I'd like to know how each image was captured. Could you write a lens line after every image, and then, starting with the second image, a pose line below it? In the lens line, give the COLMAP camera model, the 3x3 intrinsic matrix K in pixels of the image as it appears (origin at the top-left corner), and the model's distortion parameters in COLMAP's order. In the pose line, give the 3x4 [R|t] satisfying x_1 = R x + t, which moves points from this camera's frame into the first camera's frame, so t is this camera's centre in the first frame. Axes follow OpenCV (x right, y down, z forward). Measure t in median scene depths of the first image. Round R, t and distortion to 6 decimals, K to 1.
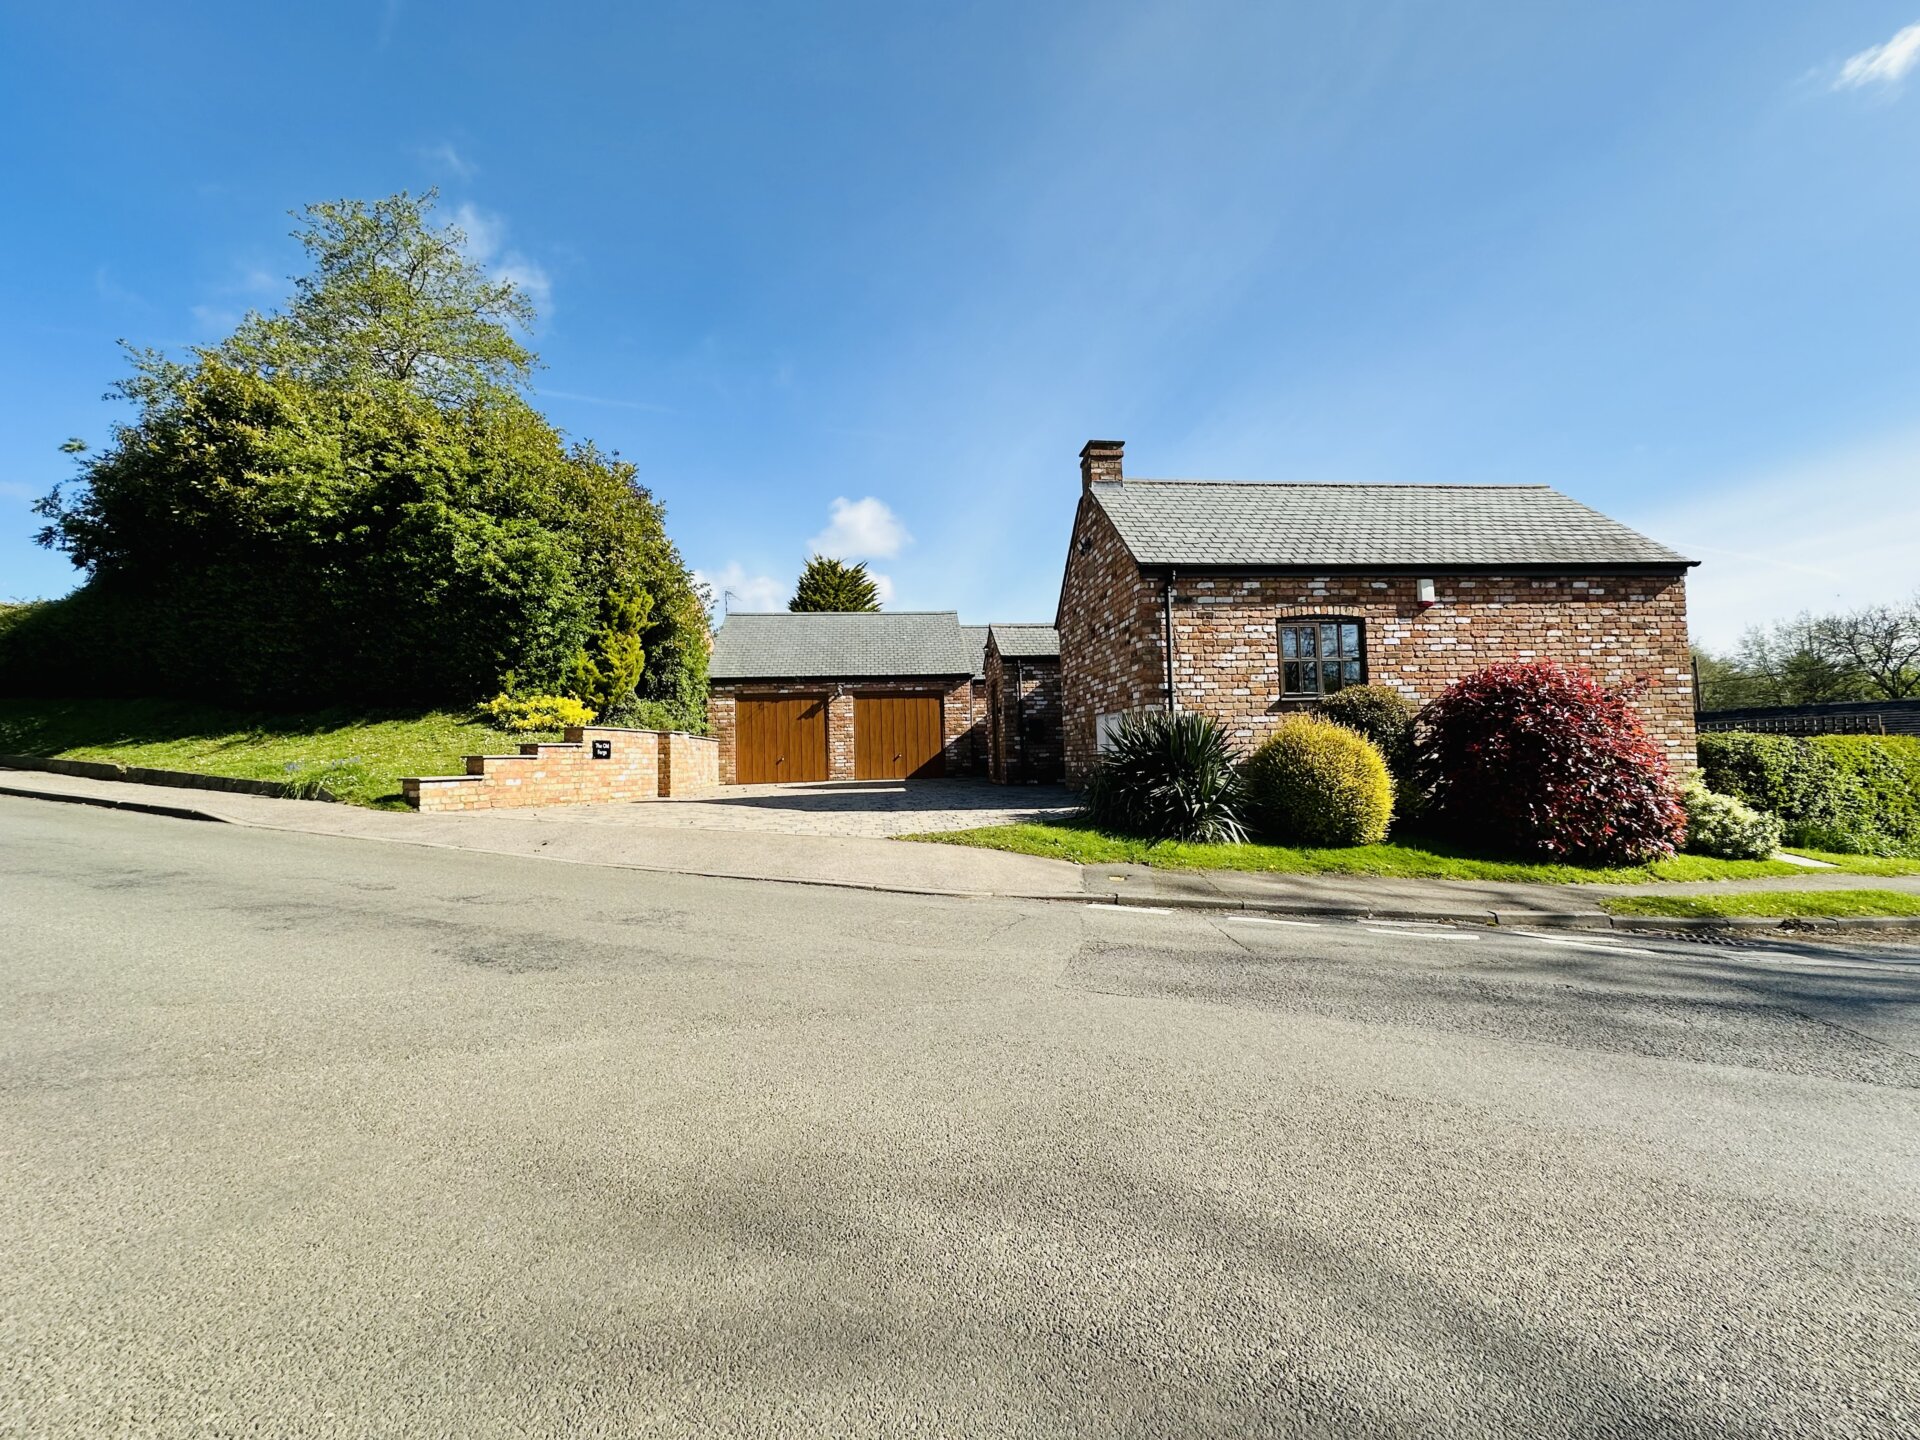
lens RADIAL K [[765.6, 0, 960.2], [0, 765.6, 731.8], [0, 0, 1]] dist [-0.002925, 0.000432]
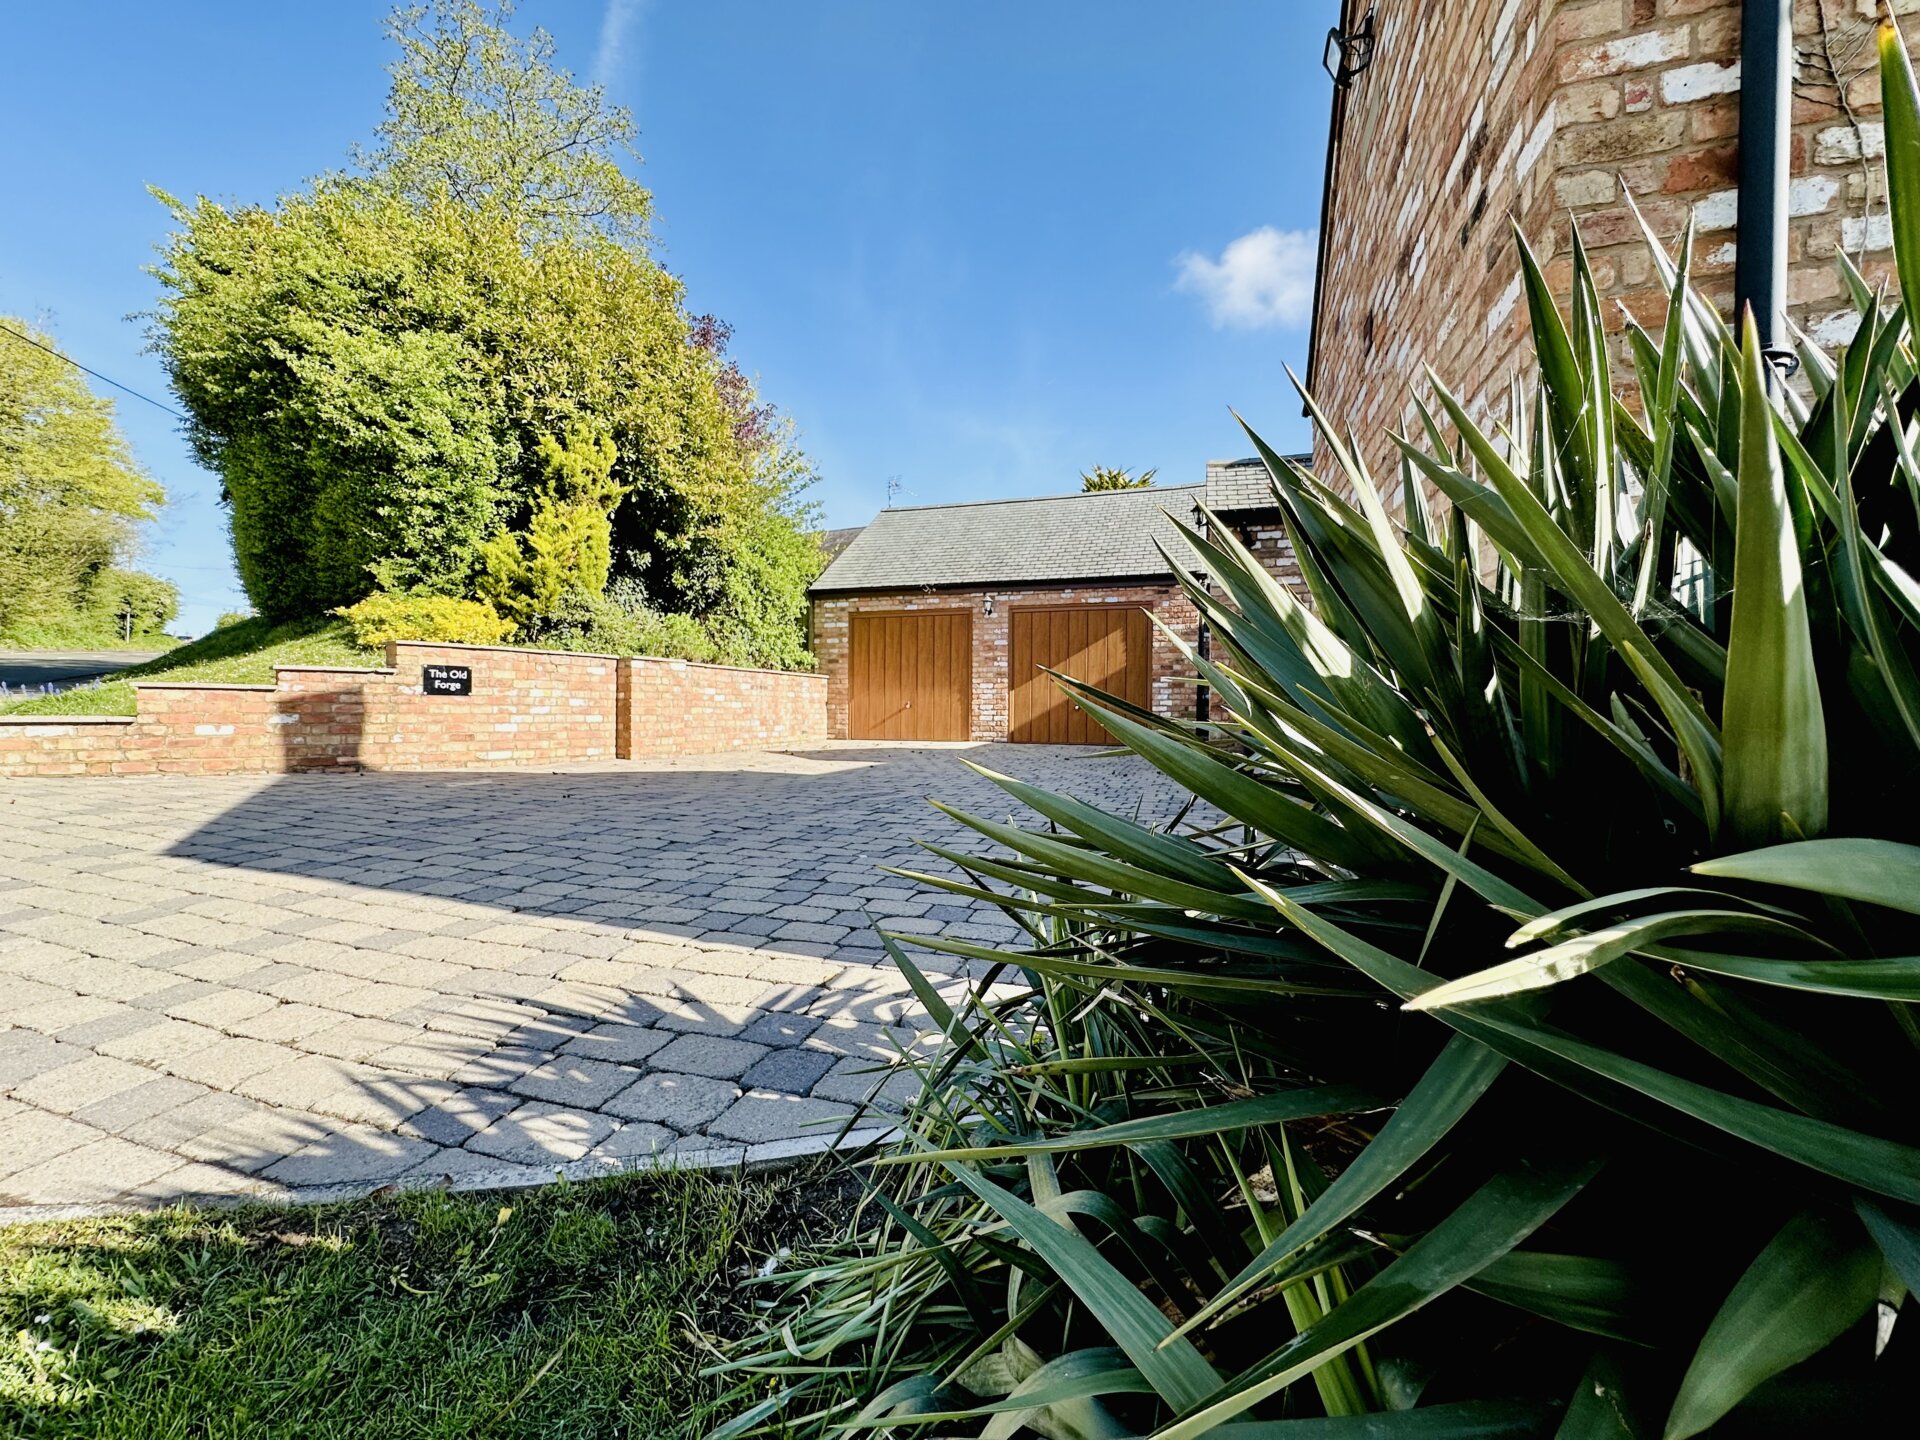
lens RADIAL K [[765.6, 0, 956.7], [0, 765.6, 716.6], [0, 0, 1]] dist [-0.002925, 0.000432]
pose [[0.907464, 0.040500, -0.418174, 0.137109], [-0.019802, 0.998360, 0.053719, 0.010332], [0.419664, -0.040467, 0.906777, 0.556907]]
